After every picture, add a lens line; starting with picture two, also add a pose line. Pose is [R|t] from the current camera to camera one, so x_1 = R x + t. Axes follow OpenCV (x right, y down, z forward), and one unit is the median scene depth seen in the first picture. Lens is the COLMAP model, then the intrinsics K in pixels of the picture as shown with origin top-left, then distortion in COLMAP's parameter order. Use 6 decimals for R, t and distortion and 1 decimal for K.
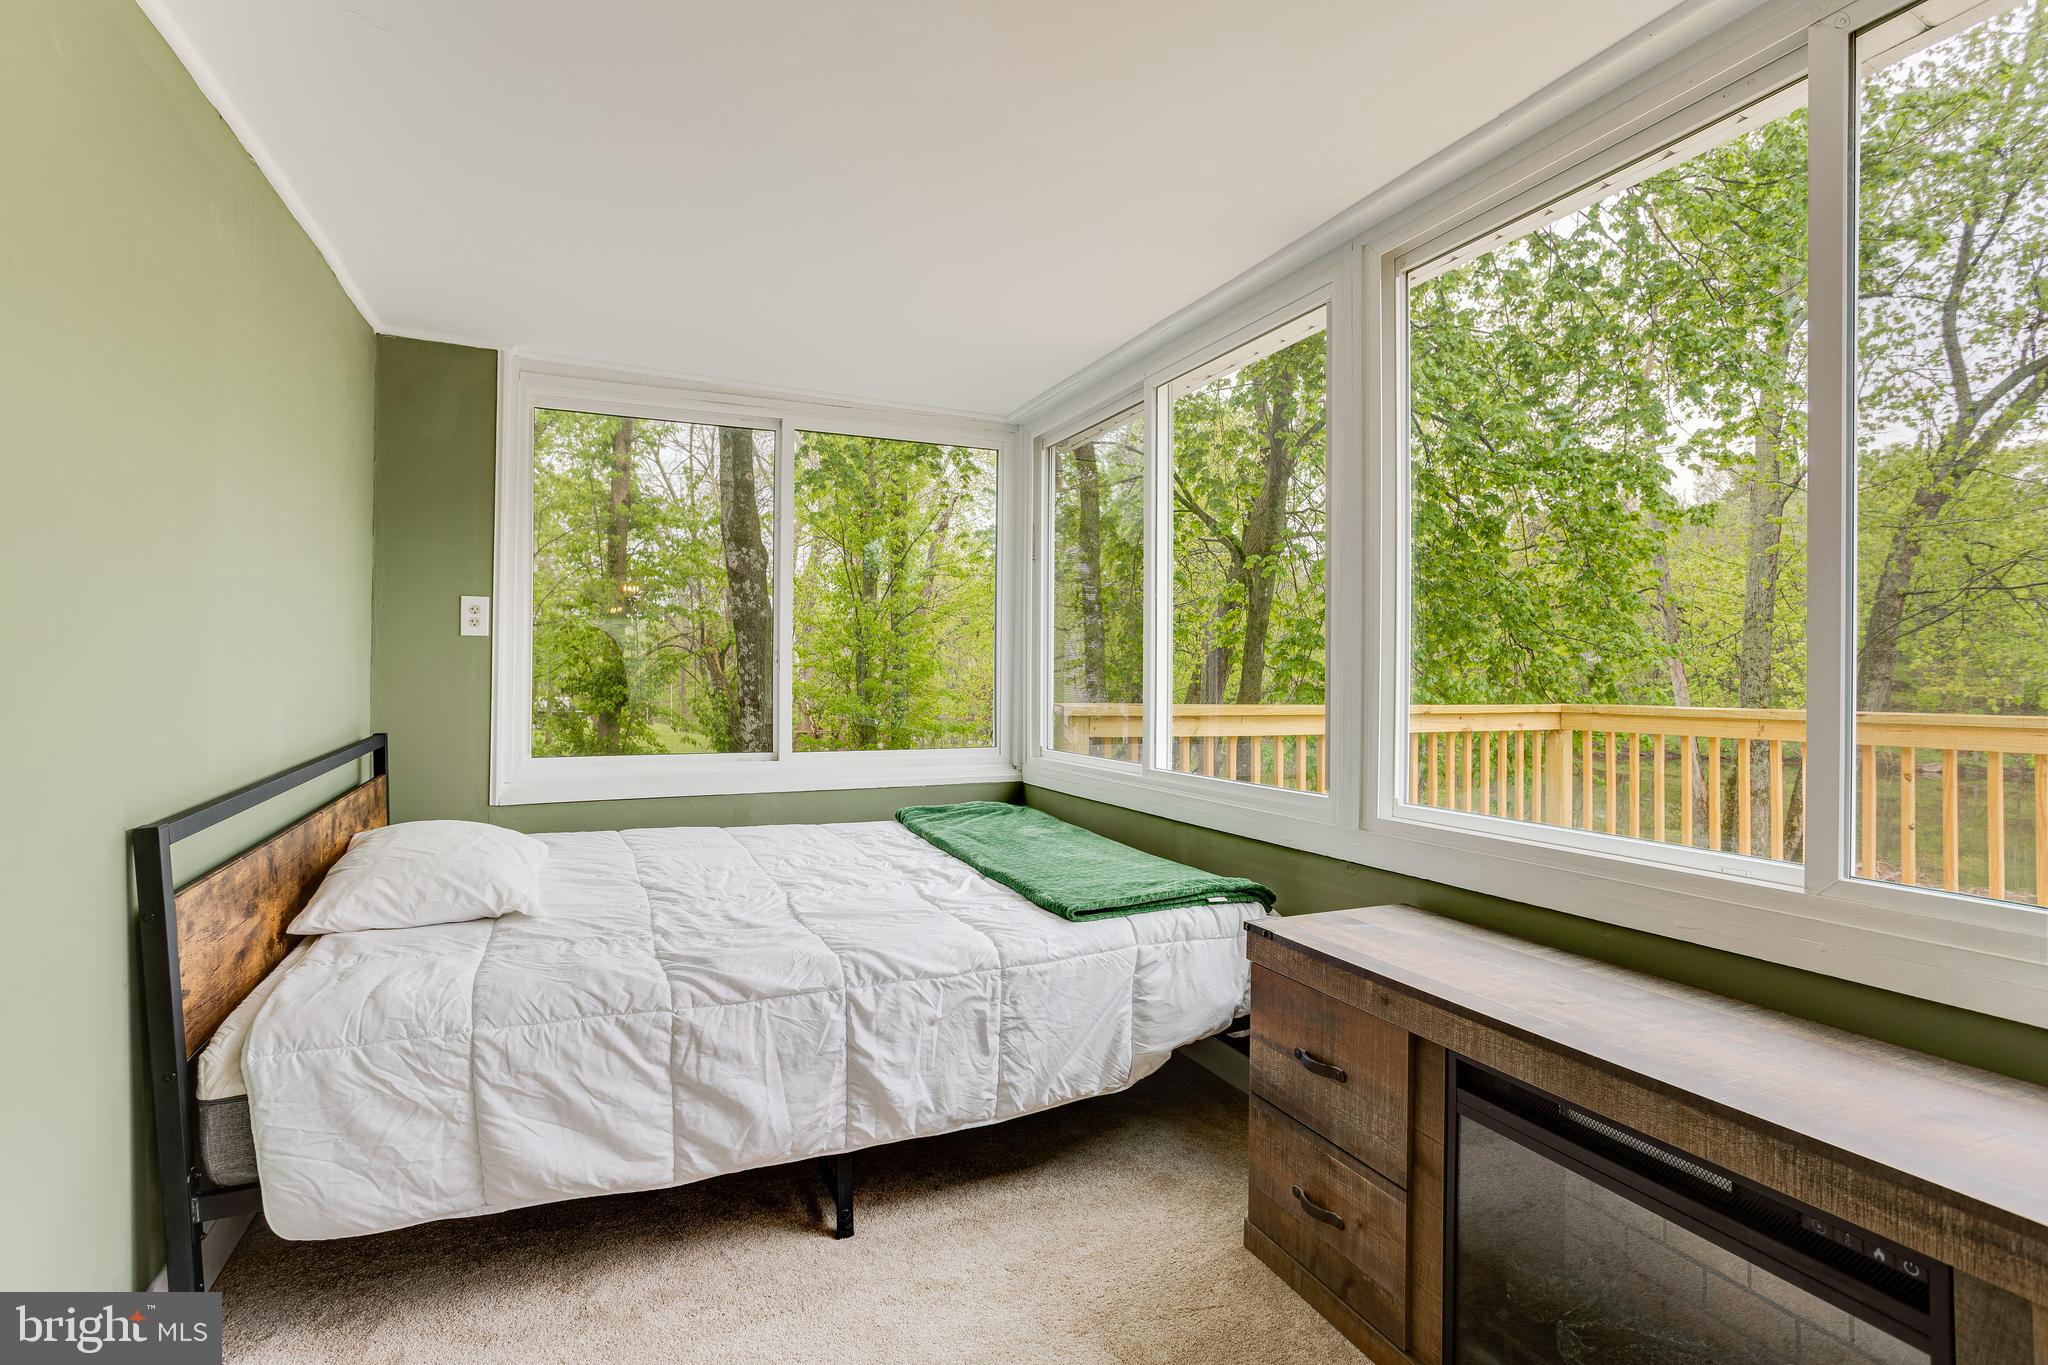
lens RADIAL K [[977.7, 0, 1013.4], [0, 977.7, 676.8], [0, 0, 1]] dist [-0.039915, 0.023685]
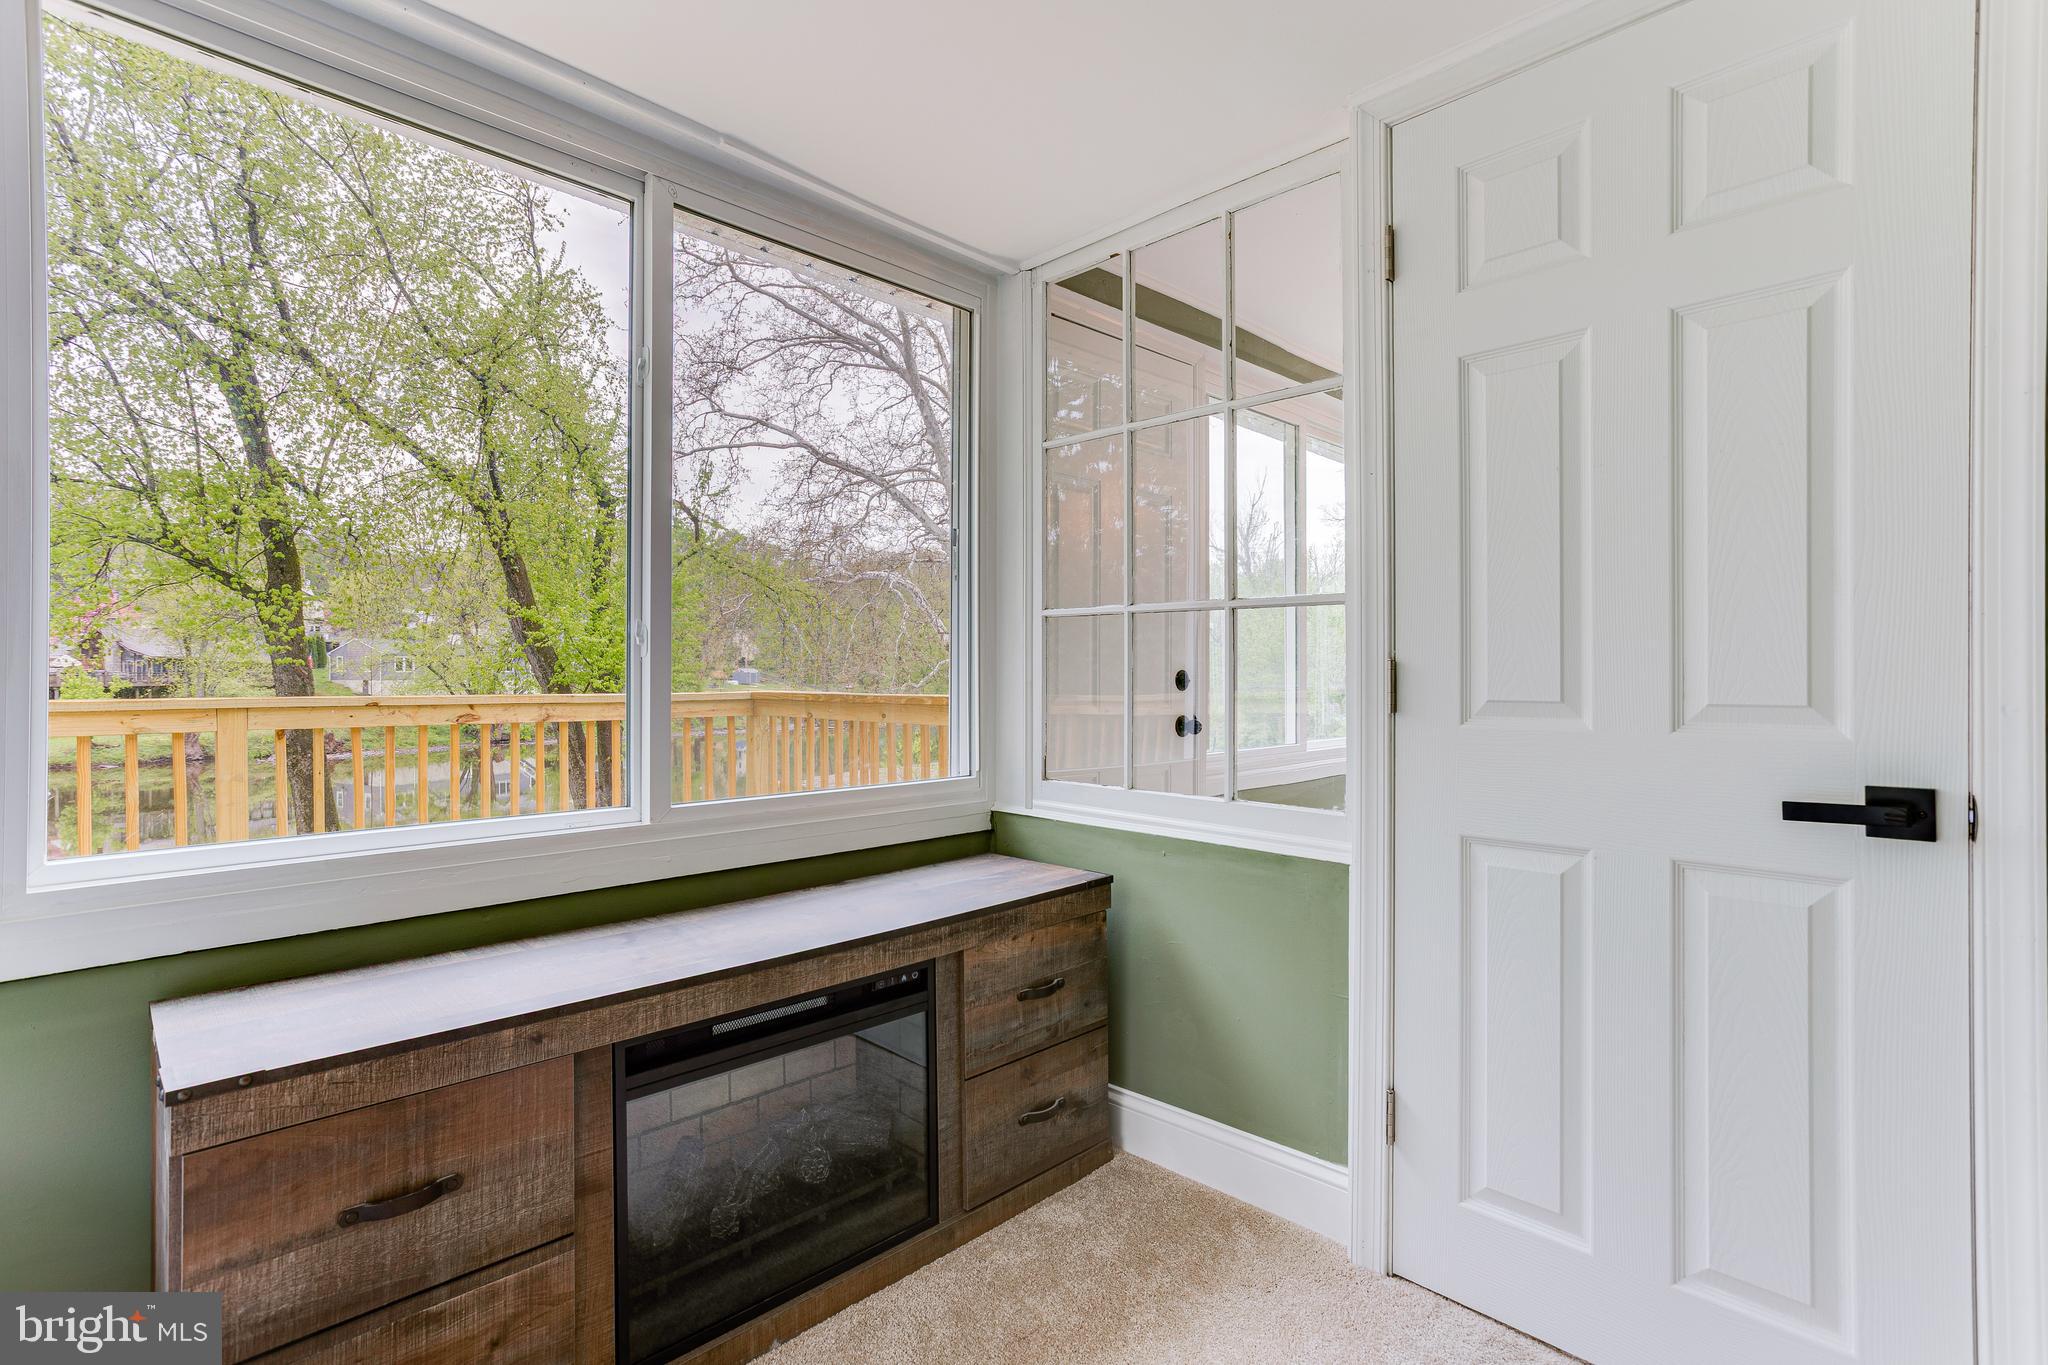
lens RADIAL K [[977.7, 0, 1041.5], [0, 977.7, 665.8], [0, 0, 1]] dist [-0.039915, 0.023685]
pose [[-0.386673, 0.001473, 0.922216, -0.423371], [-0.007259, 0.999963, -0.004641, 0.005937], [-0.922189, -0.008489, -0.386647, 0.686773]]
